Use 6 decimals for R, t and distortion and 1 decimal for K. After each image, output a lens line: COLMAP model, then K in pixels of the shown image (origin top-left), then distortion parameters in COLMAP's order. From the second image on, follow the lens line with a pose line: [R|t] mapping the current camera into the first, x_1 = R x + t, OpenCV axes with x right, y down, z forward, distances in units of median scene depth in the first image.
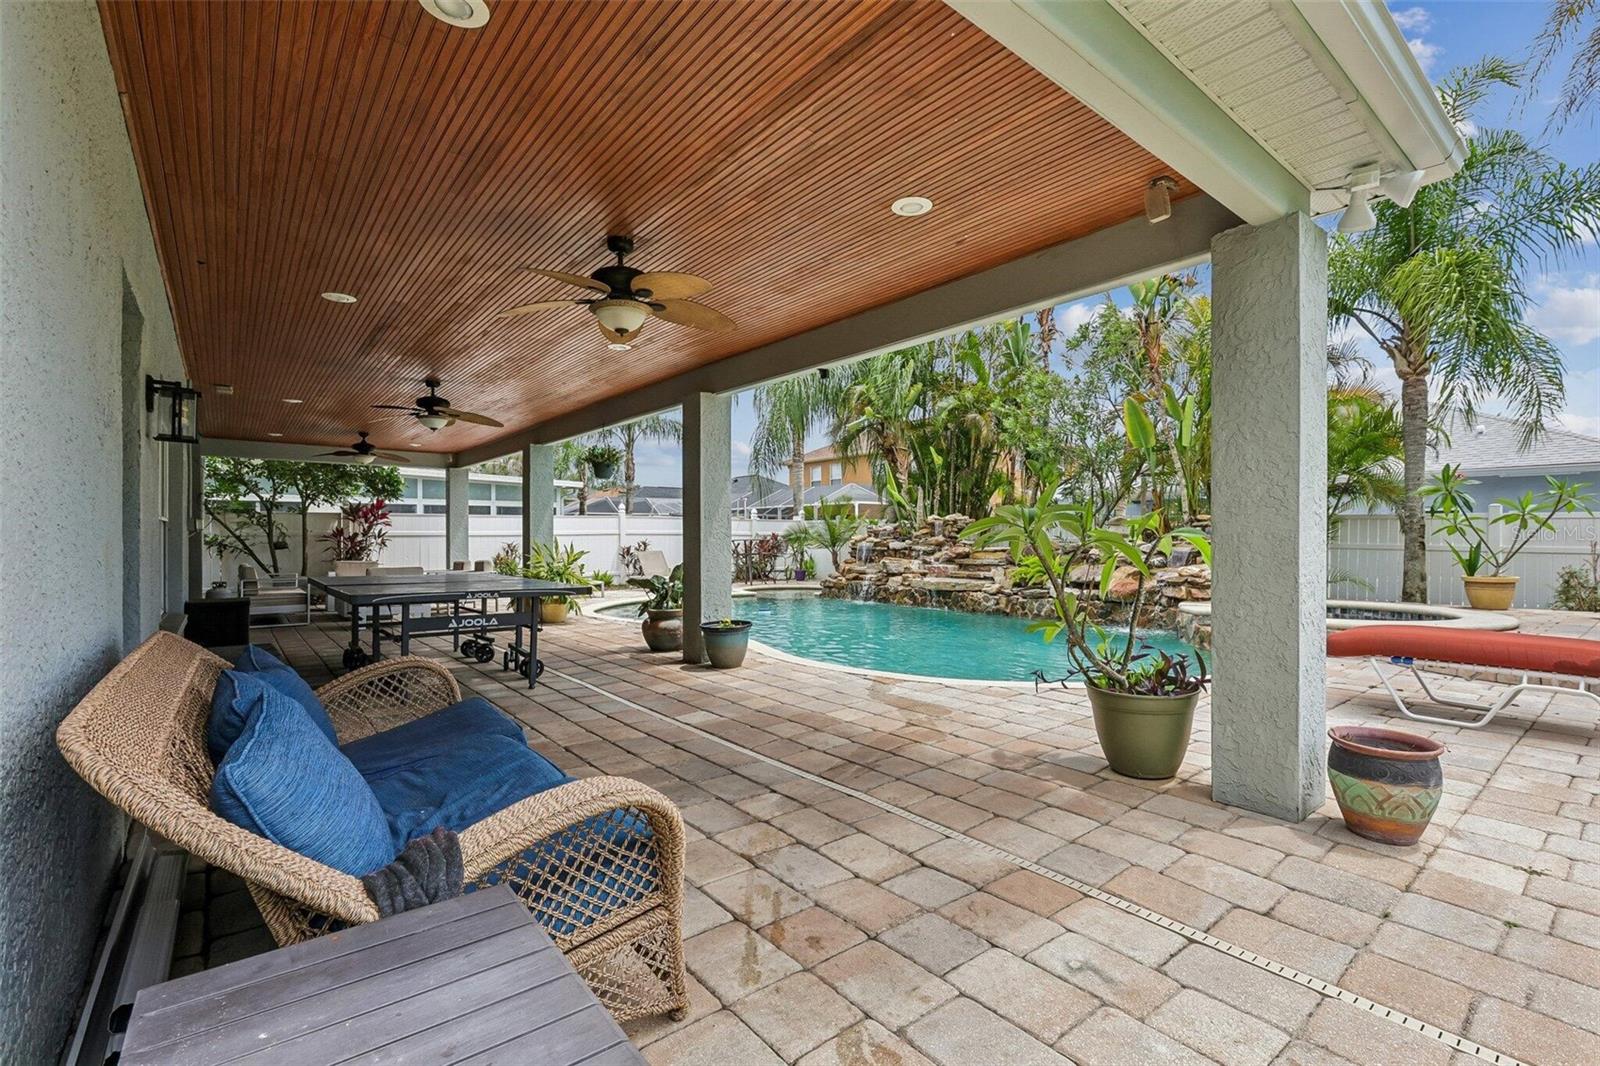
lens RADIAL K [[722.0, 0, 803.0], [0, 722.0, 532.7], [0, 0, 1]] dist [-0.000441, -0.000081]
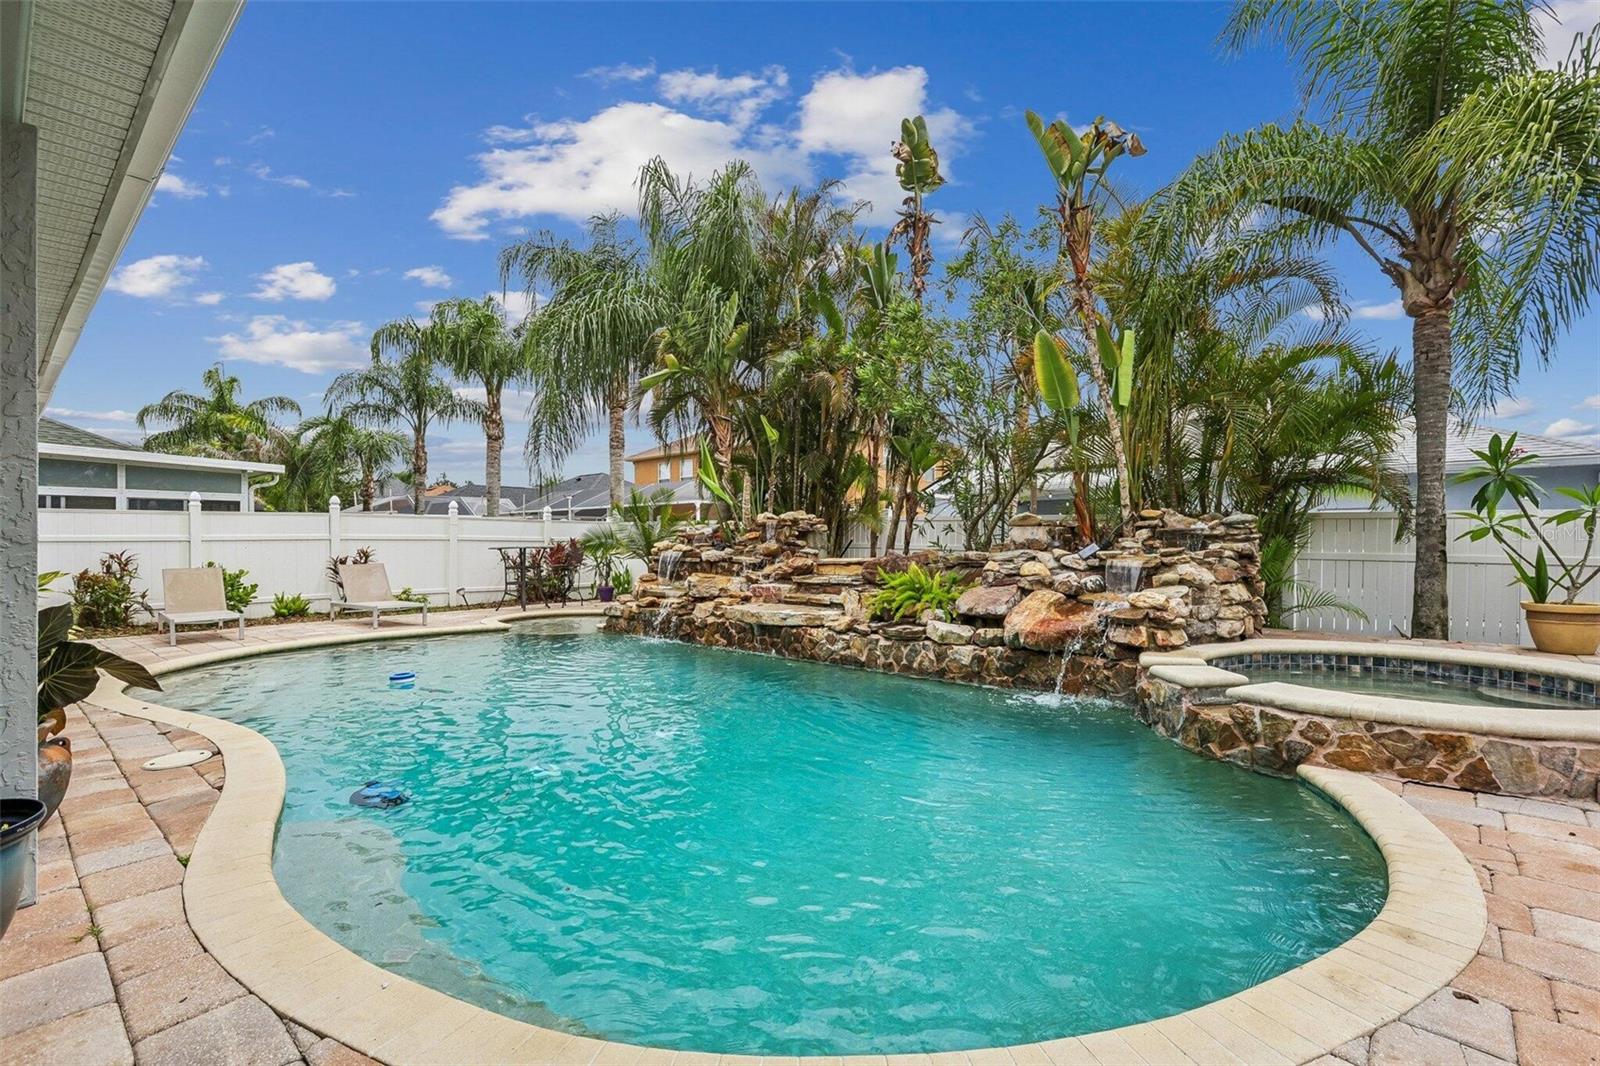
lens RADIAL K [[722.0, 0, 799.3], [0, 722.0, 538.2], [0, 0, 1]] dist [-0.000441, -0.000081]
pose [[0.986162, 0.000874, 0.165780, 0.101435], [-0.000786, 1.000000, -0.000596, 0.001327], [-0.165781, 0.000457, 0.986163, 0.315154]]
